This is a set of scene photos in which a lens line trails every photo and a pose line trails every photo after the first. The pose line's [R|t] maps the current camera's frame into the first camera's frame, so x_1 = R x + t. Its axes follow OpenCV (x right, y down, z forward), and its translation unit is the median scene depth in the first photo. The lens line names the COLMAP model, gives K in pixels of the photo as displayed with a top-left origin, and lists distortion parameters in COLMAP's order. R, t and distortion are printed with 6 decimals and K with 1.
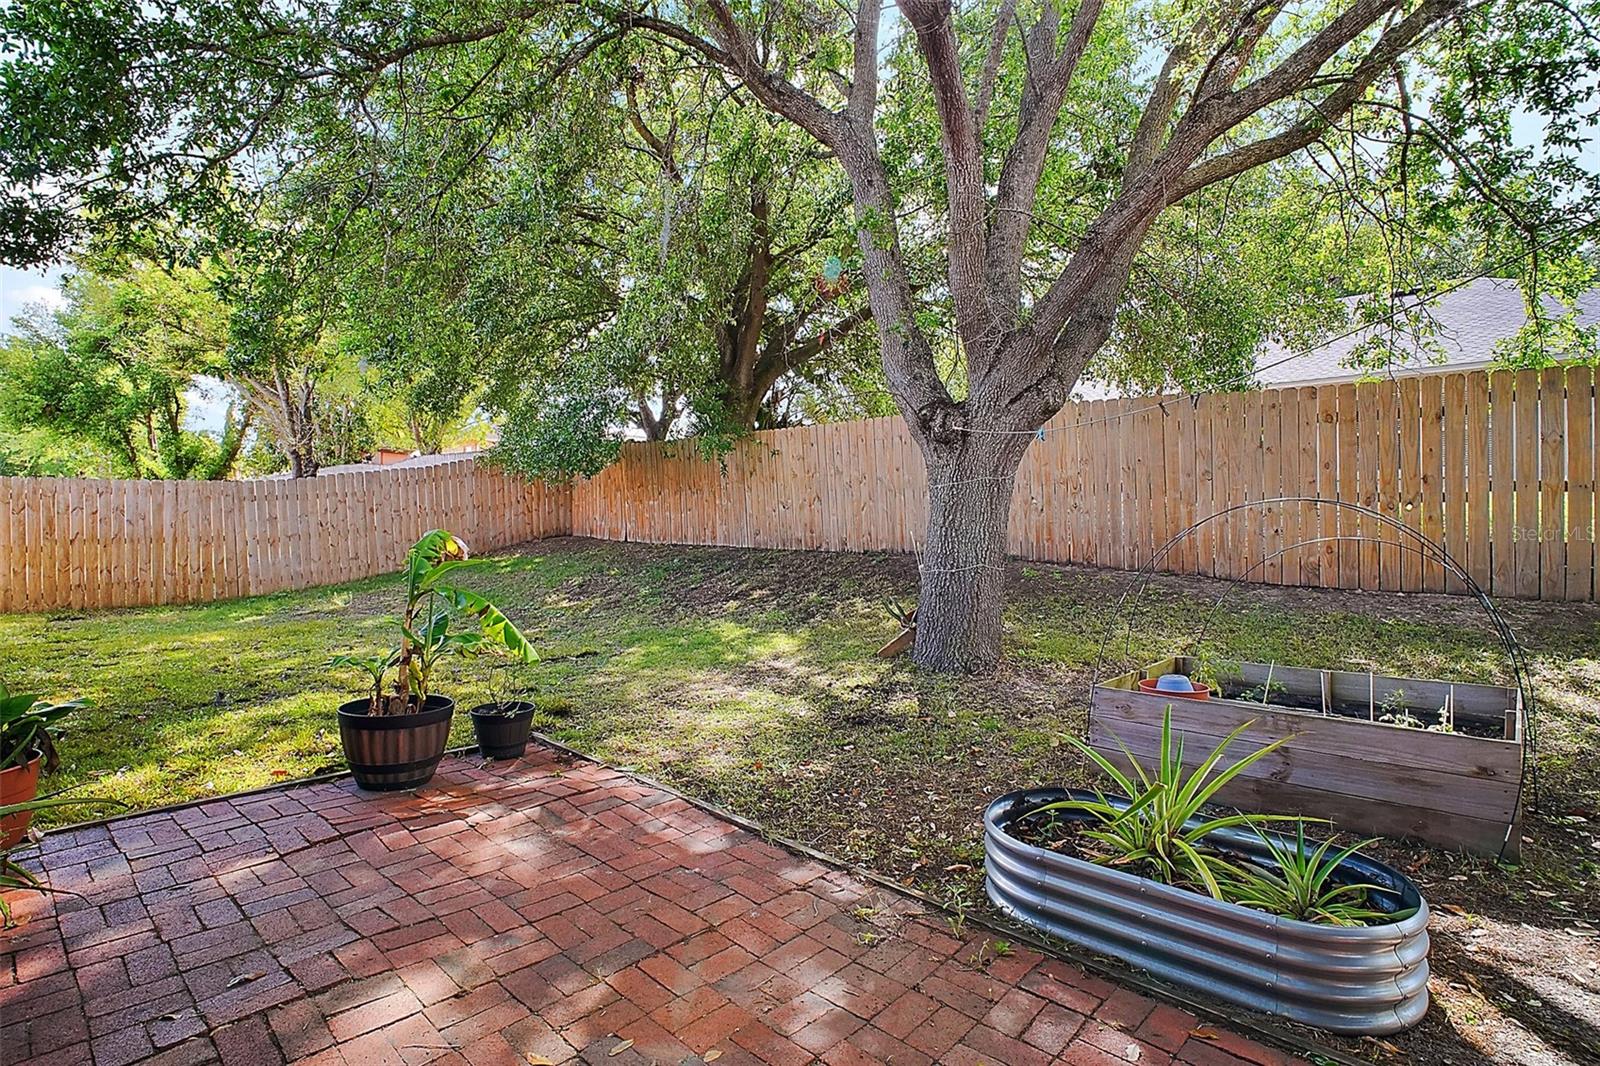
lens RADIAL K [[747.4, 0, 789.6], [0, 747.4, 531.2], [0, 0, 1]] dist [0.000284, -0.008916]
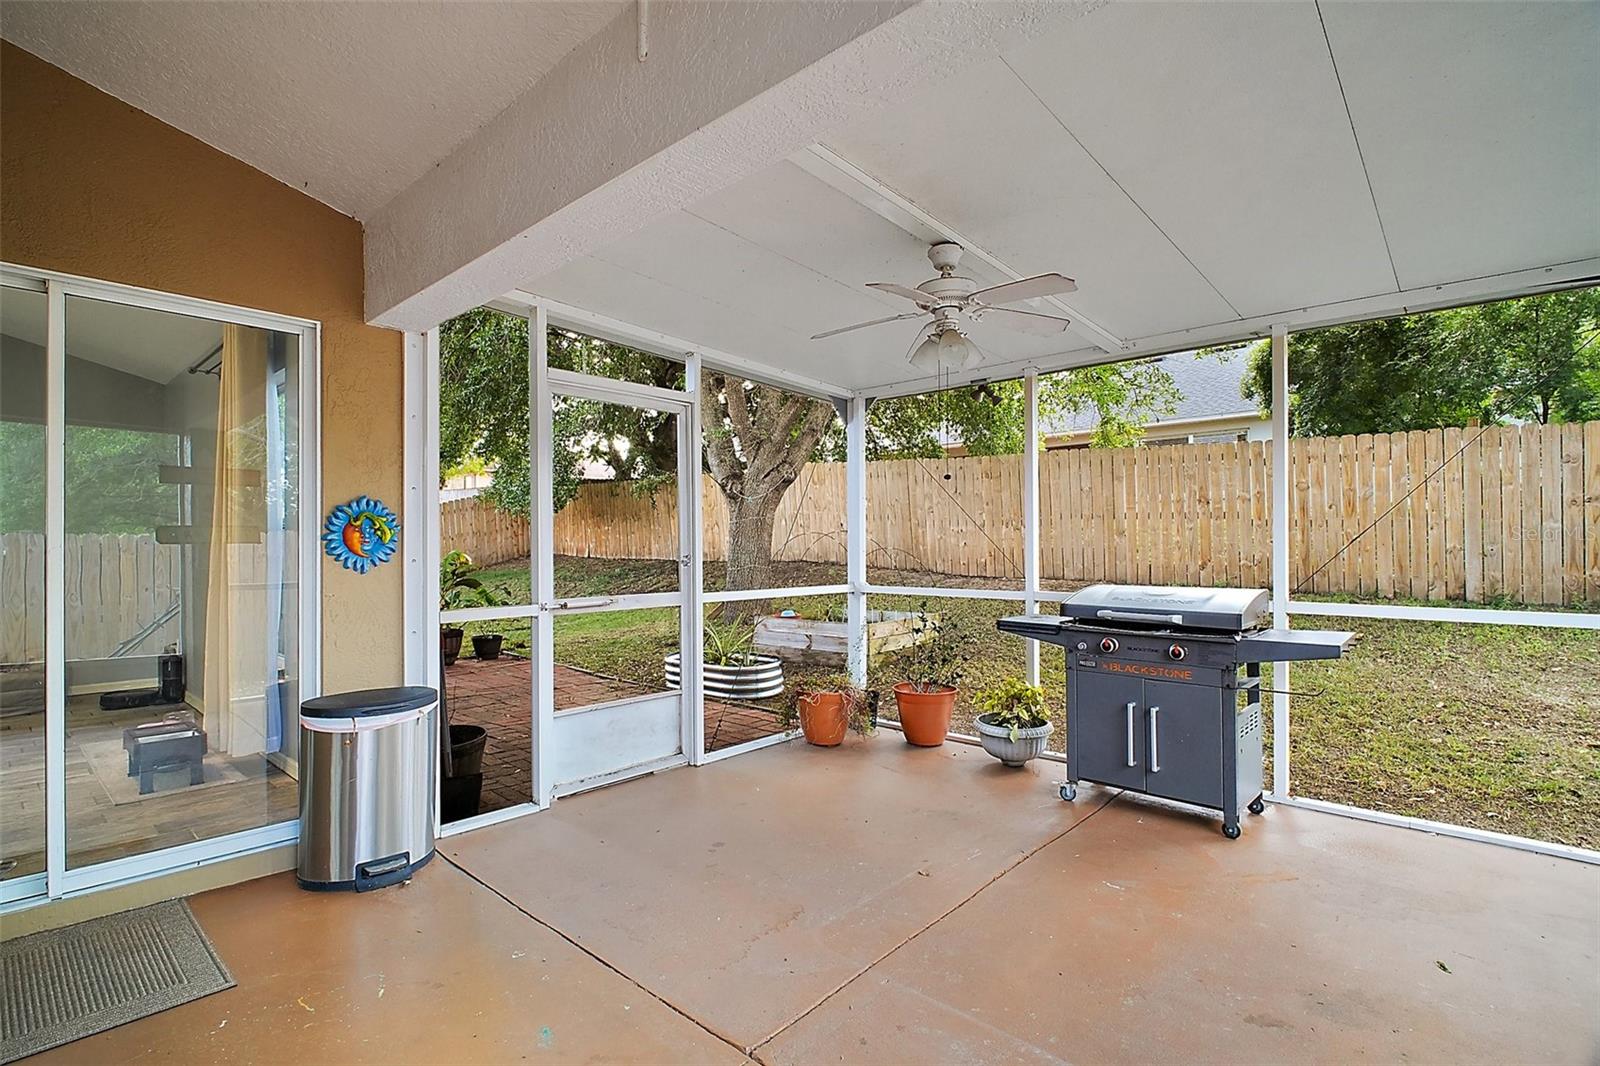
lens RADIAL K [[735.9, 0, 800.0], [0, 735.9, 533.0], [0, 0, 1]] dist [0.001080, -0.000004]
pose [[0.999731, -0.014911, 0.017774, 0.158365], [0.015246, 0.999706, -0.018831, 0.000827], [-0.017488, 0.019097, 0.999665, -0.372479]]
